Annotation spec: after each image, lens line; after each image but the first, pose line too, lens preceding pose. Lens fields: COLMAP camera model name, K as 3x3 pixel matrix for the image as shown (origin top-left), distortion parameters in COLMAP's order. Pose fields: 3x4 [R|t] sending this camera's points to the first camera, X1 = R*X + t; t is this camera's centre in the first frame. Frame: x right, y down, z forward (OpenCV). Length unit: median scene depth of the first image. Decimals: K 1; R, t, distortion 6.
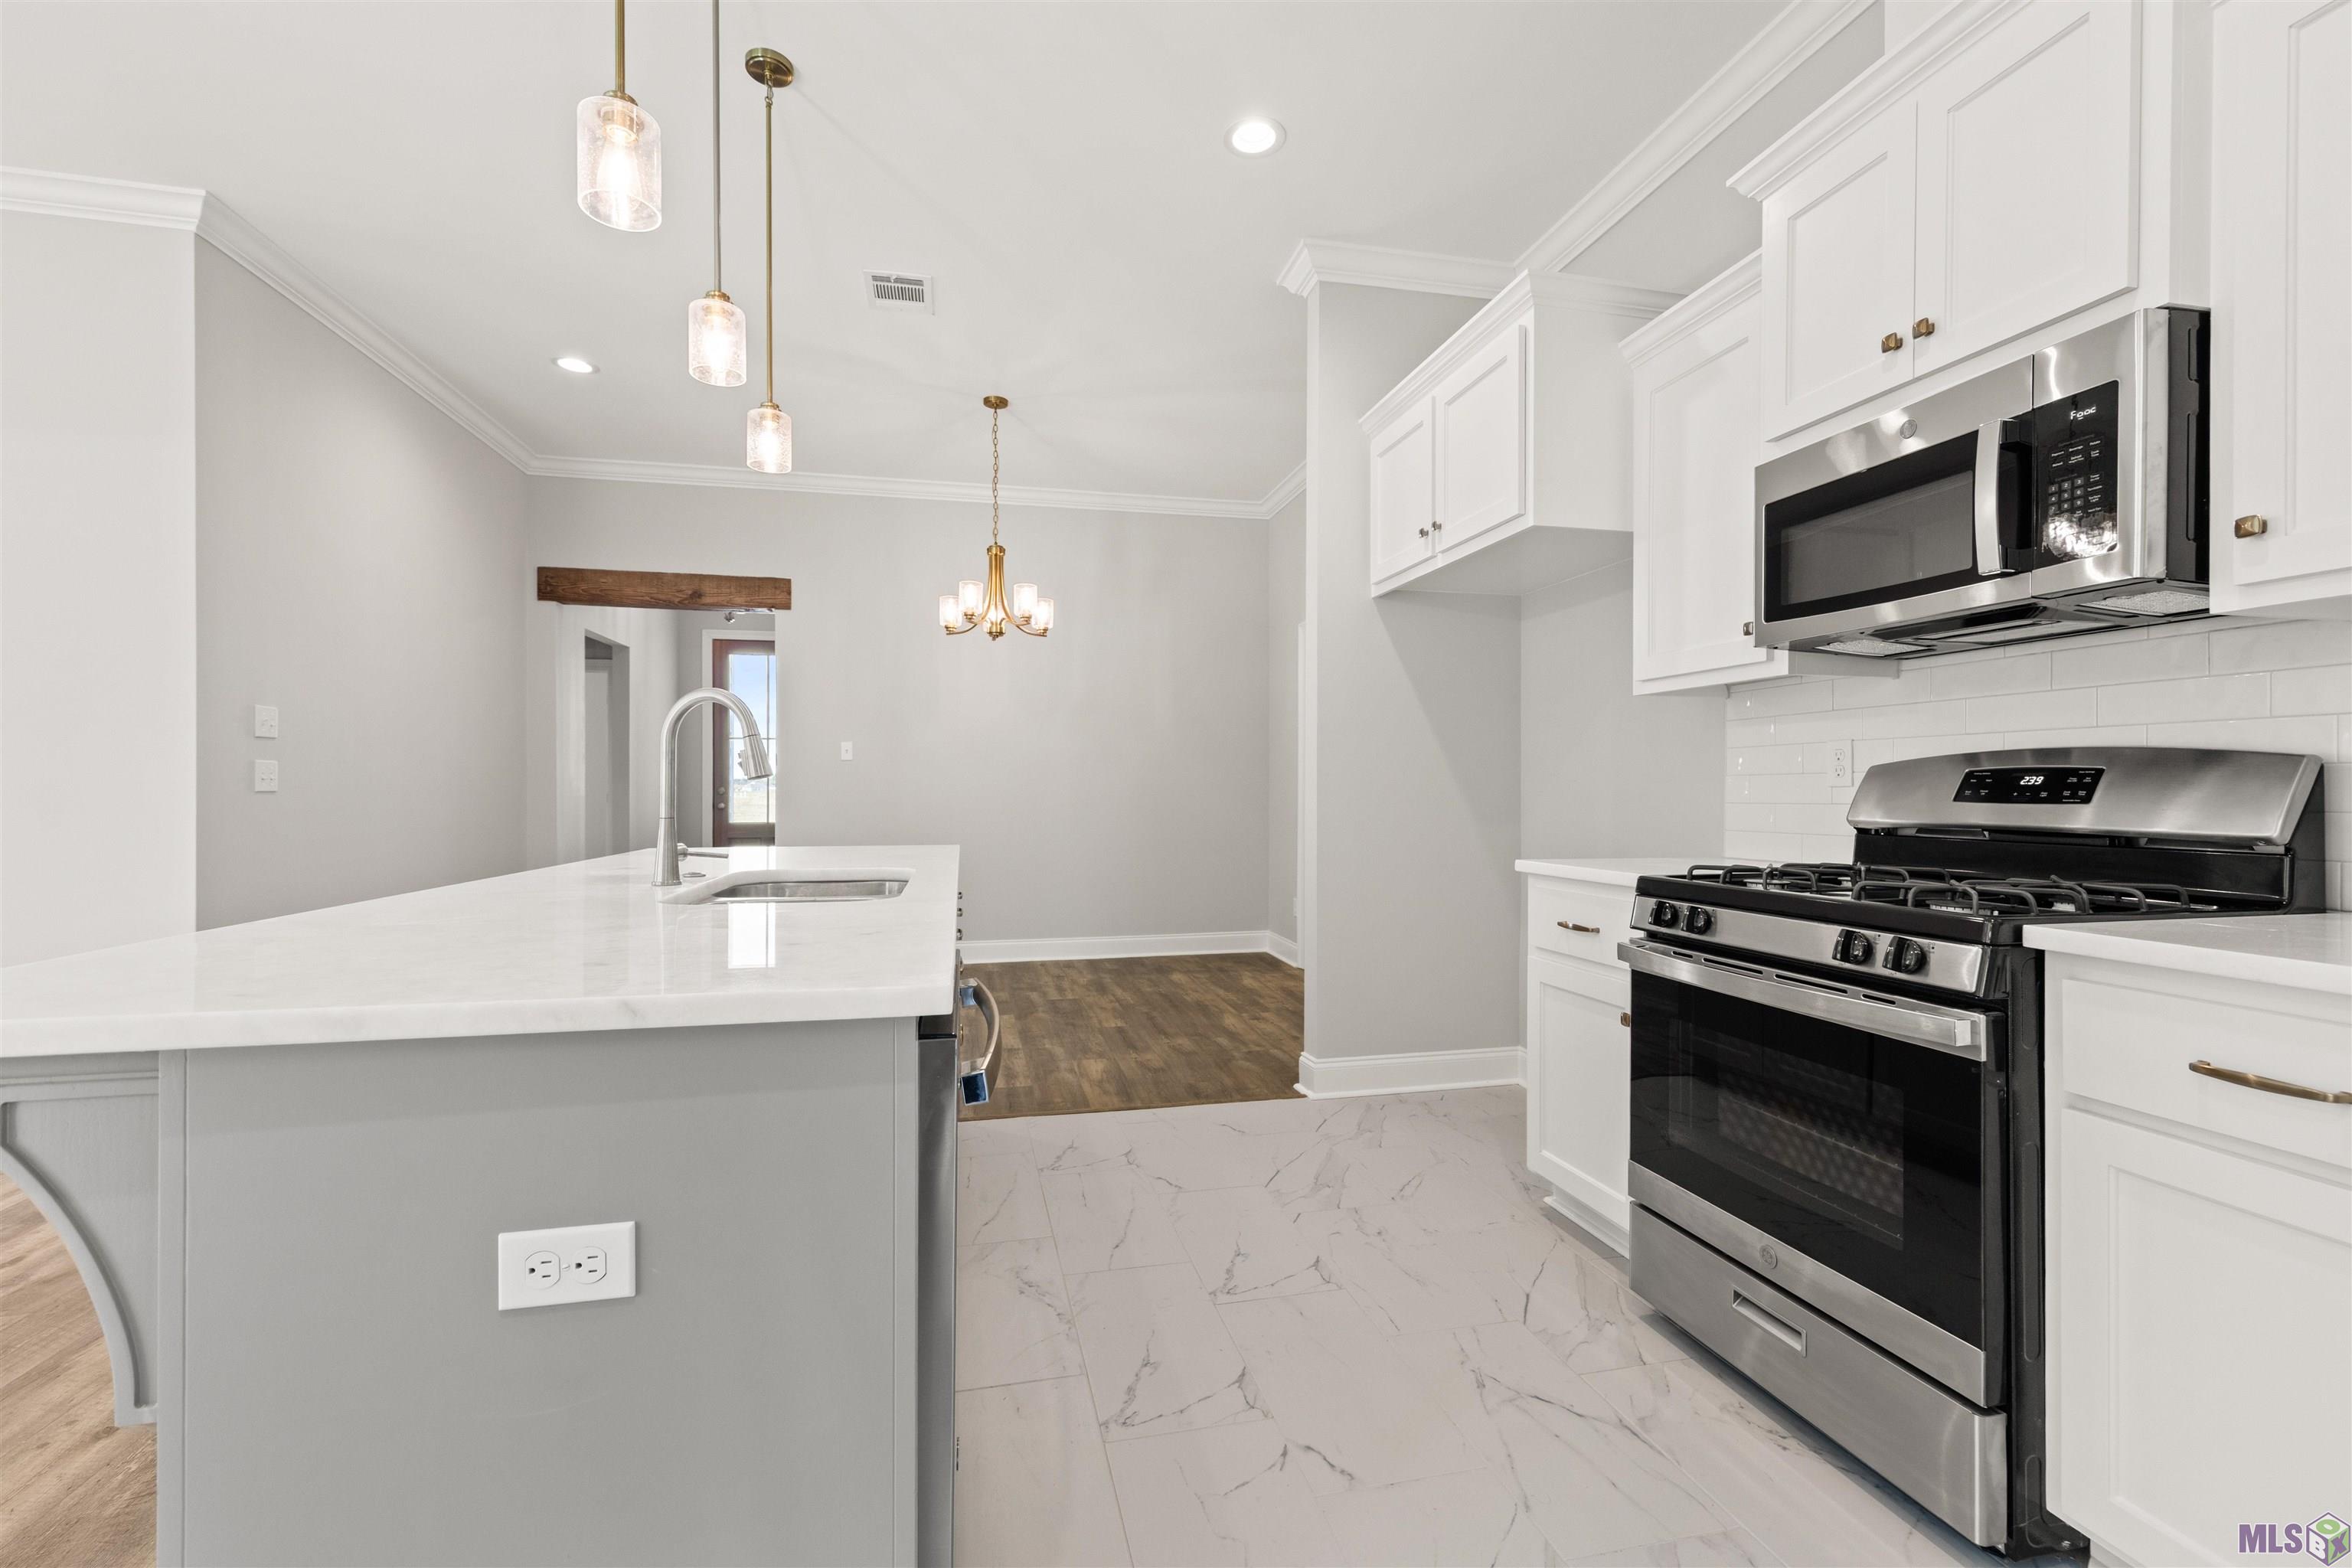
lens RADIAL K [[994.6, 0, 1175.5], [0, 994.6, 795.5], [0, 0, 1]] dist [0.008286, -0.001652]
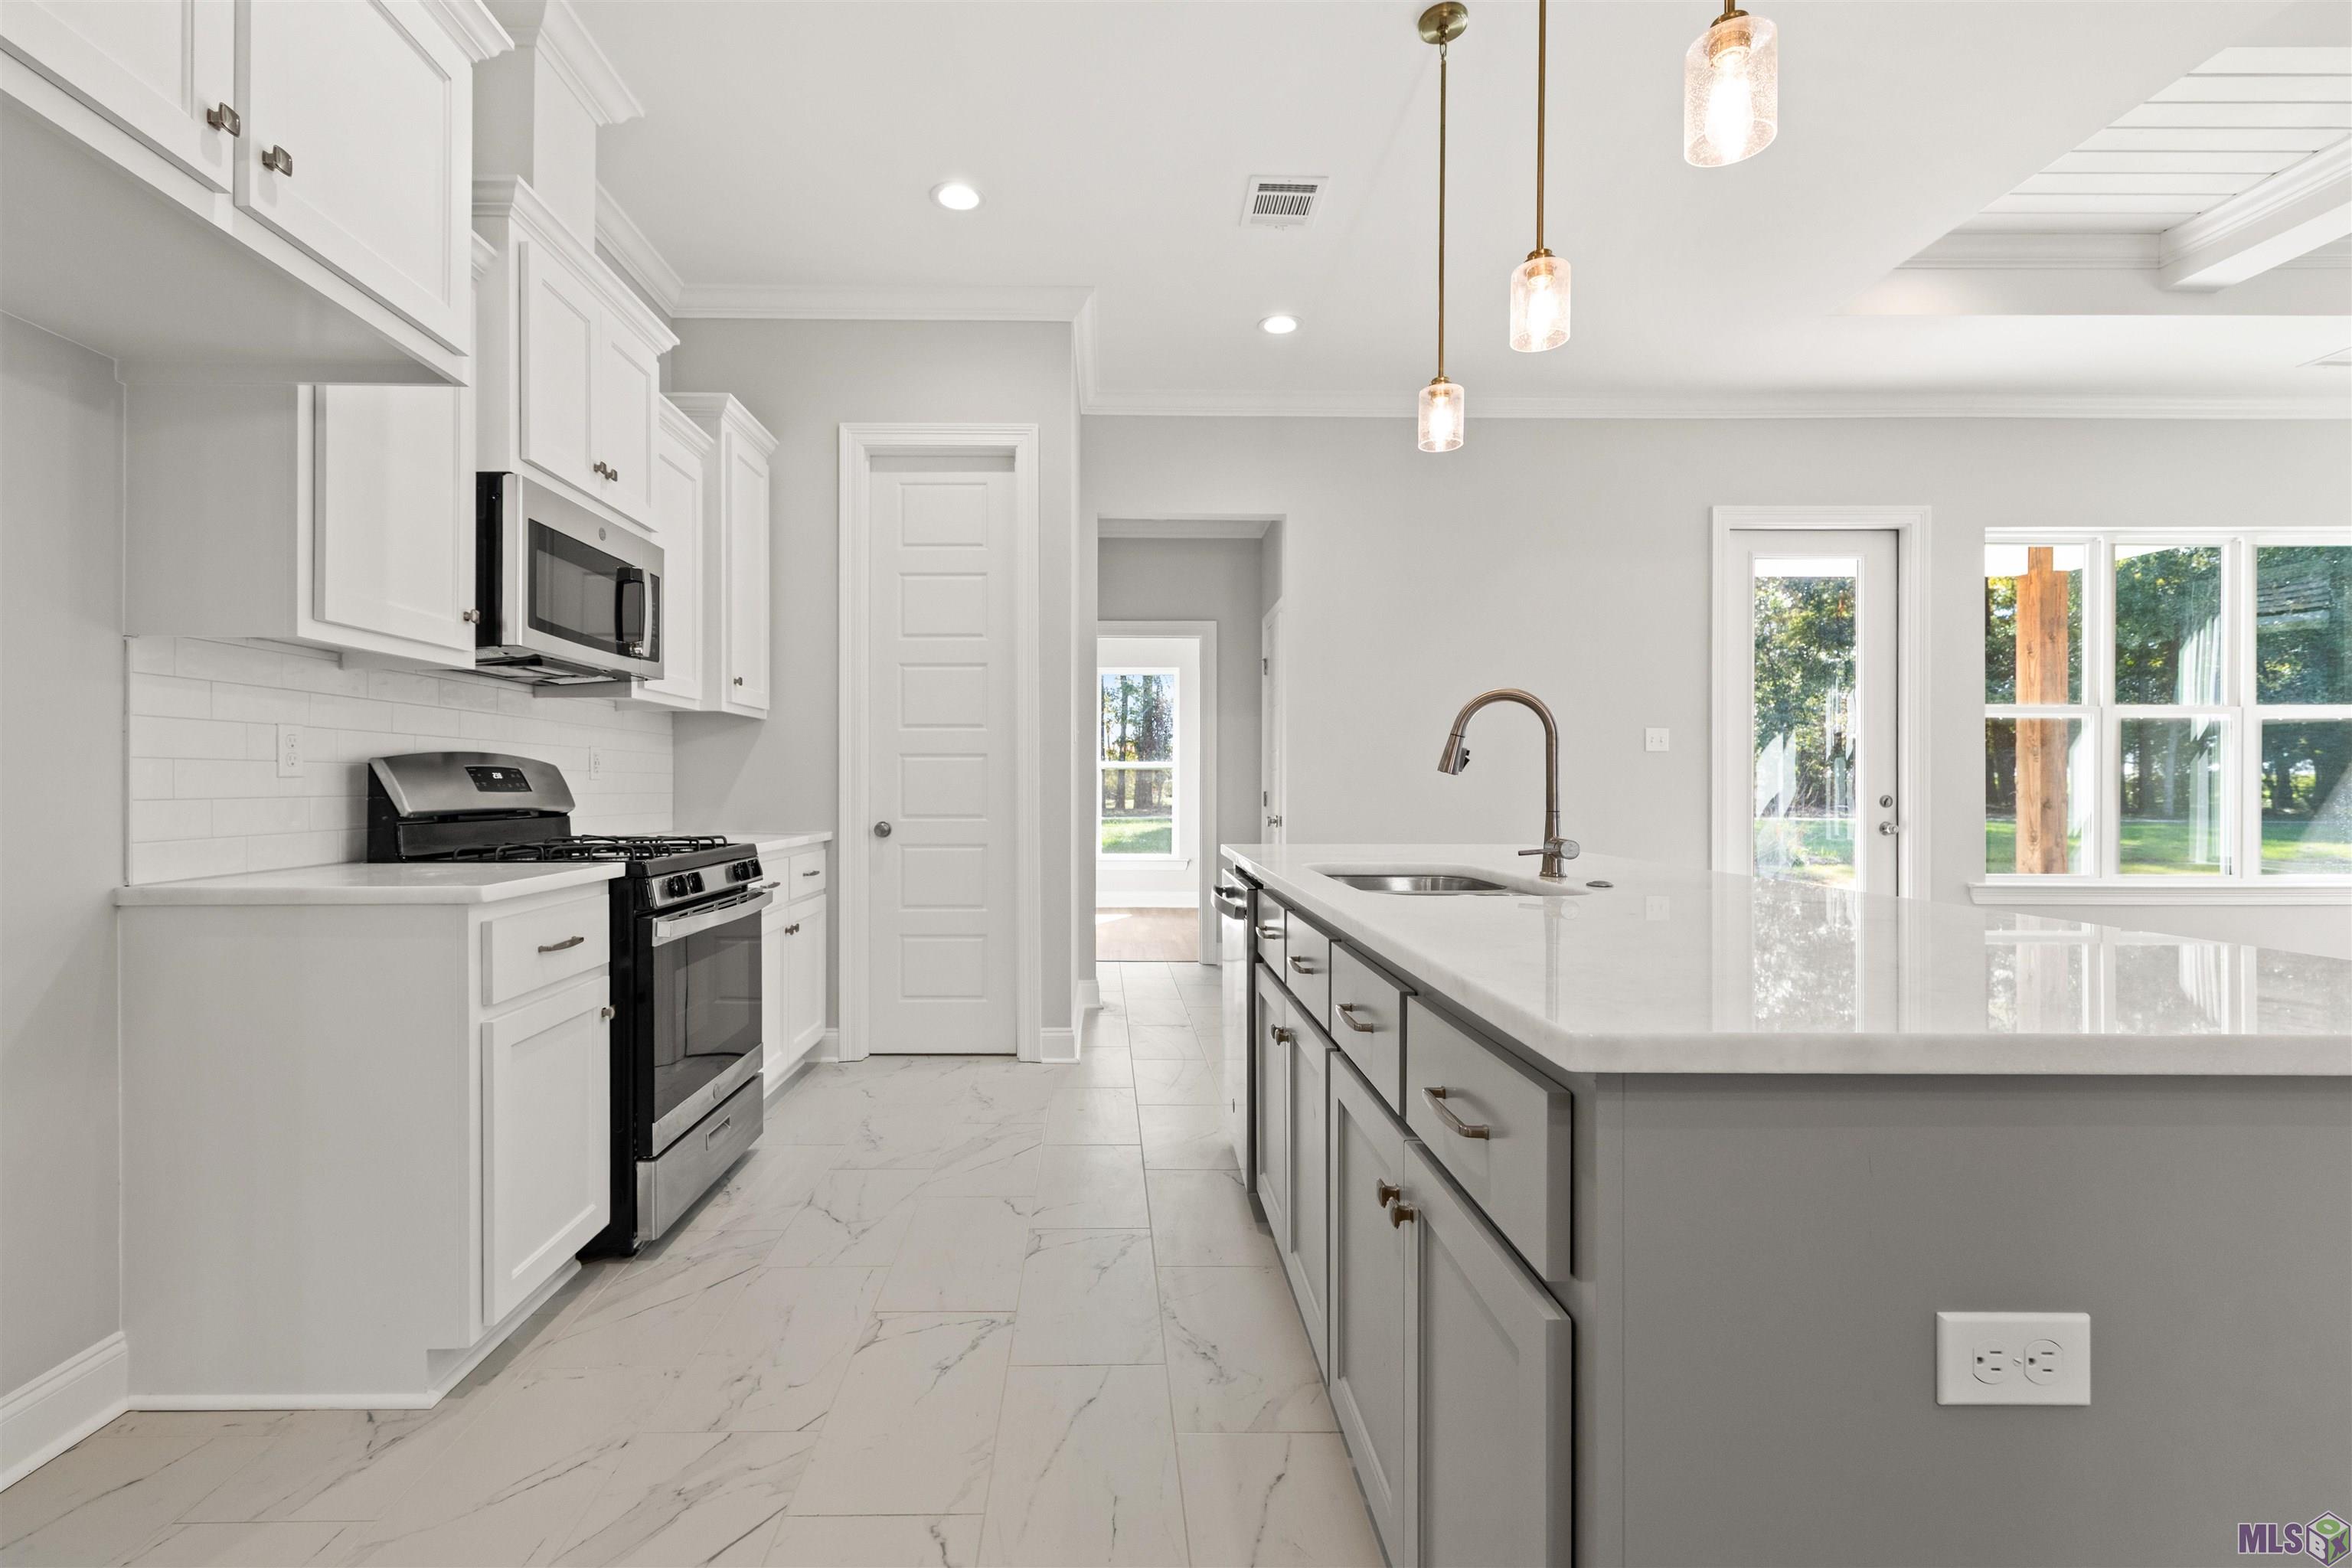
lens RADIAL K [[1026.7, 0, 1117.5], [0, 1026.7, 790.5], [0, 0, 1]] dist [0.007012, -0.000540]
pose [[-0.977759, -0.002754, 0.209714, -0.152323], [-0.000955, 0.999962, 0.008679, -0.003877], [-0.209730, 0.008286, -0.977724, 1.113610]]
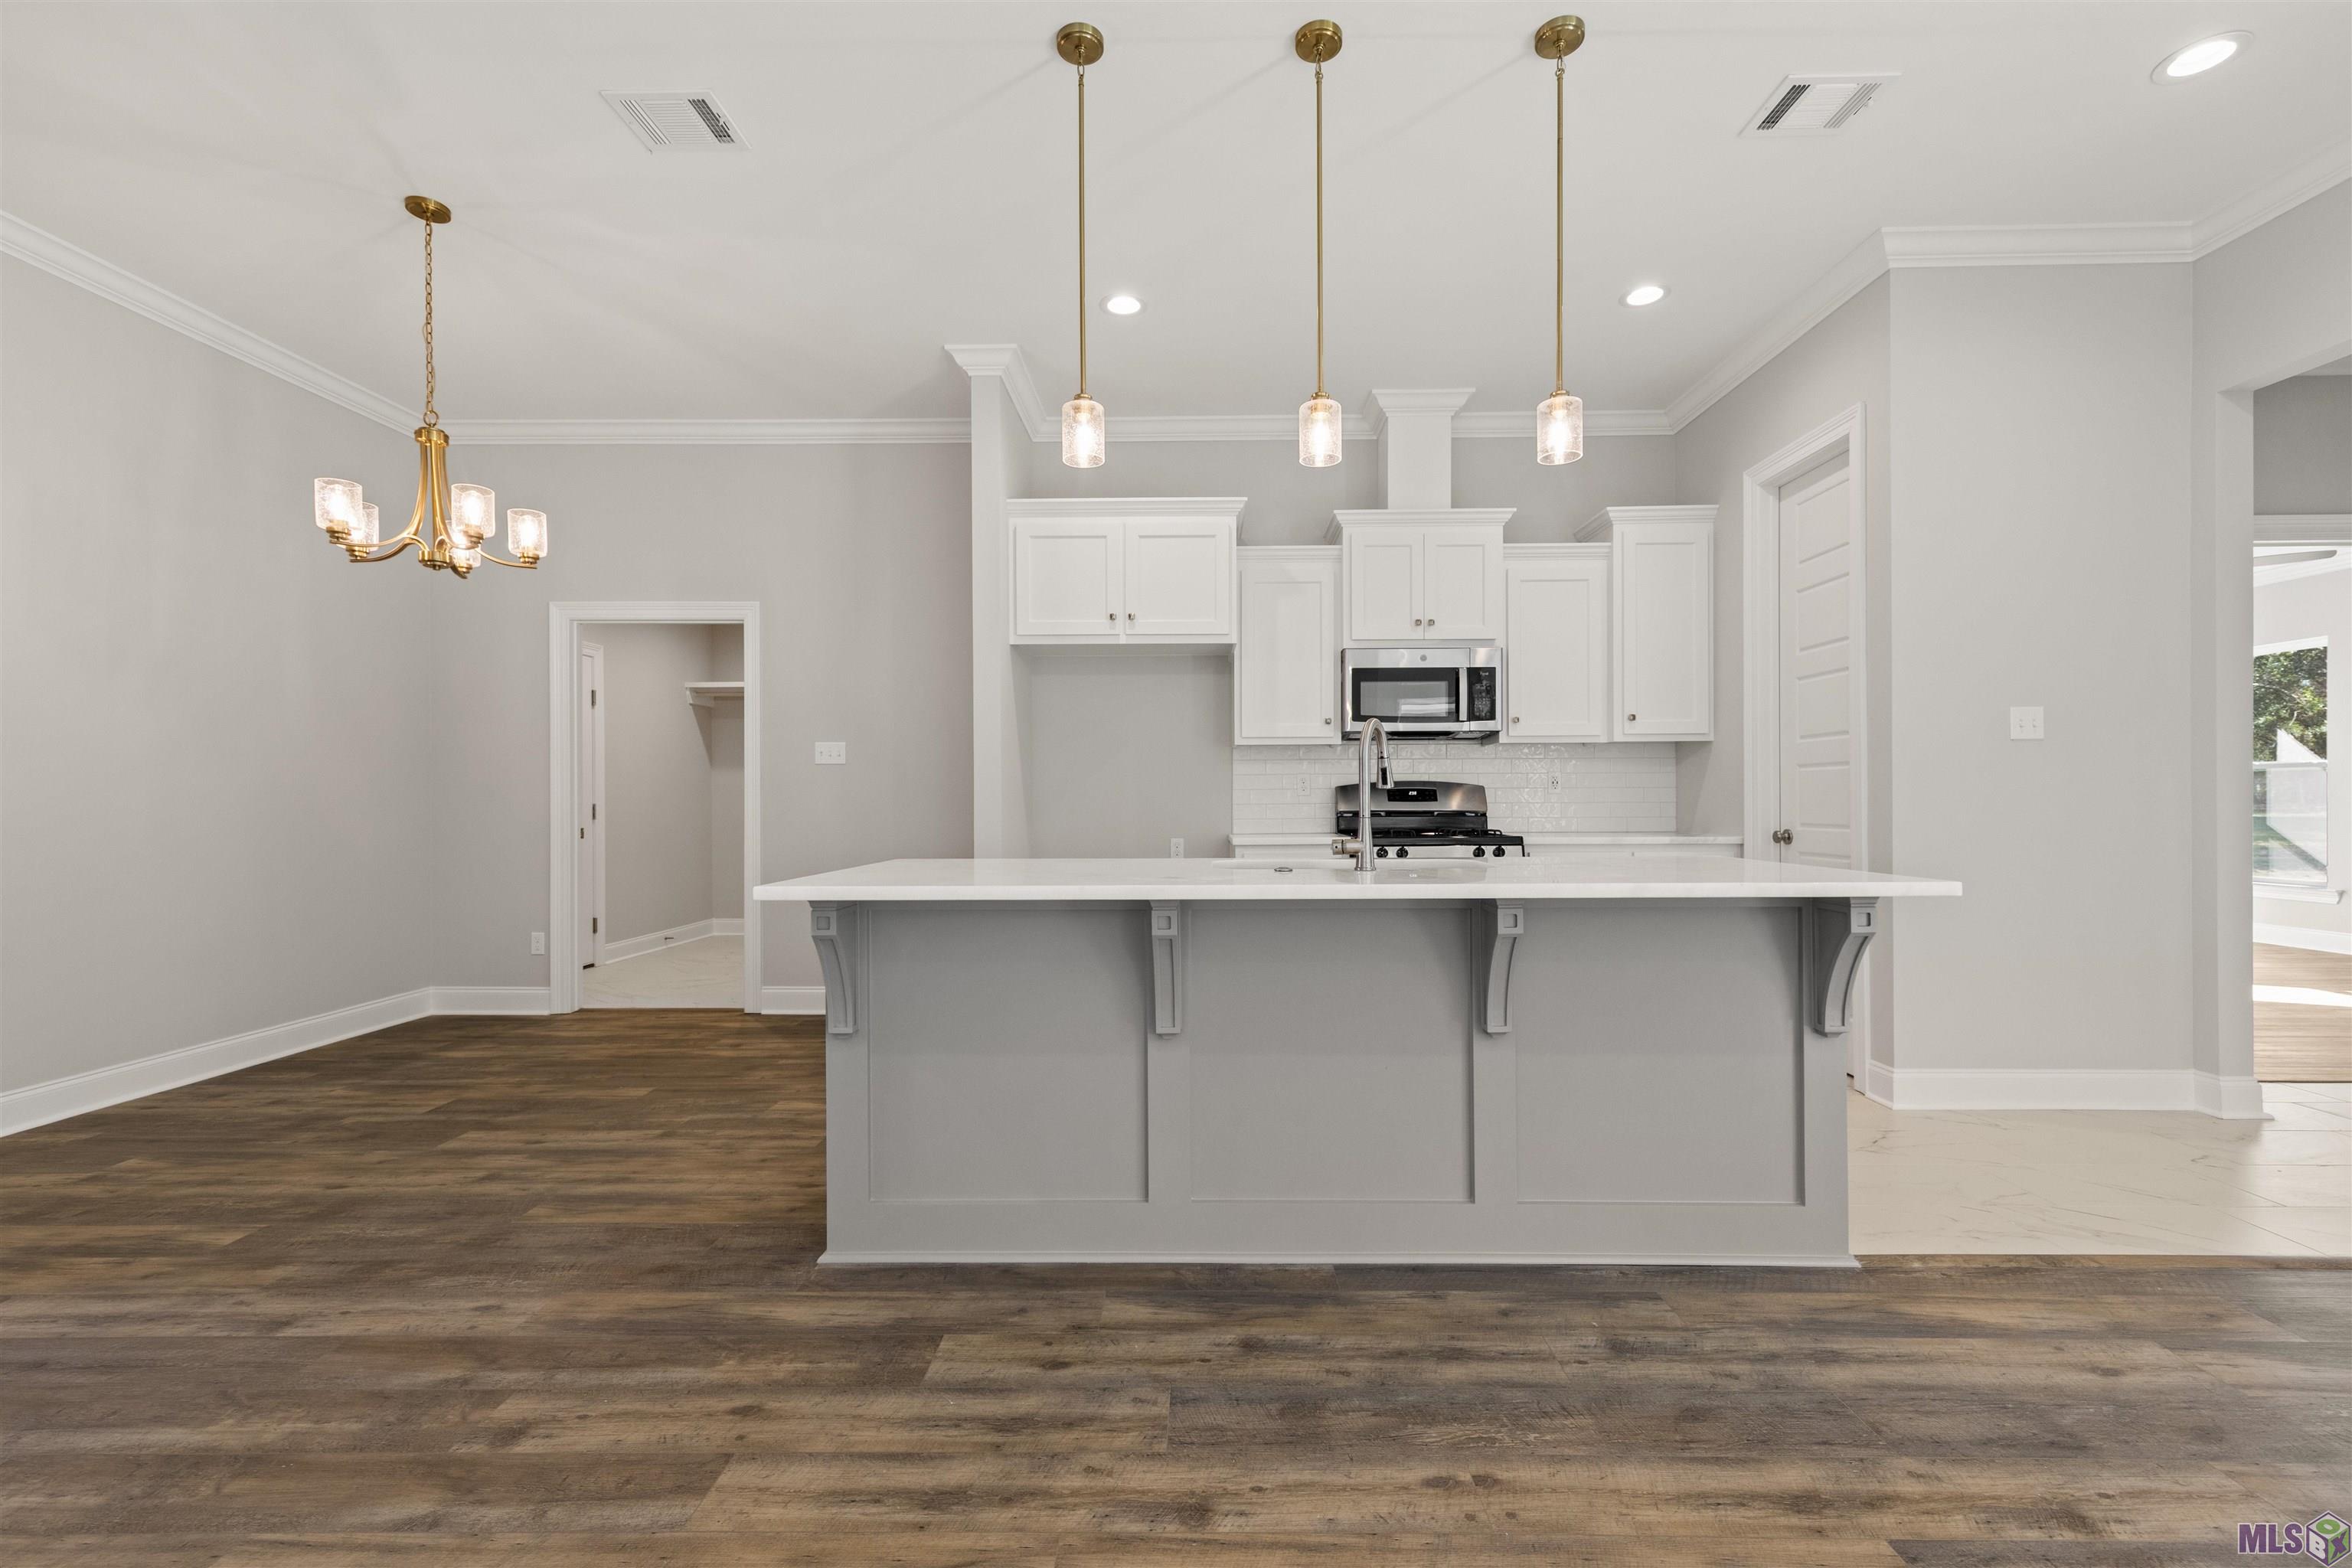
lens RADIAL K [[994.6, 0, 1187.5], [0, 994.6, 802.4], [0, 0, 1]] dist [0.008286, -0.001652]
pose [[0.229506, -0.003980, 0.973299, -0.936516], [0.009760, 0.999951, 0.001787, -0.000077], [-0.973258, 0.009089, 0.229534, 0.484240]]
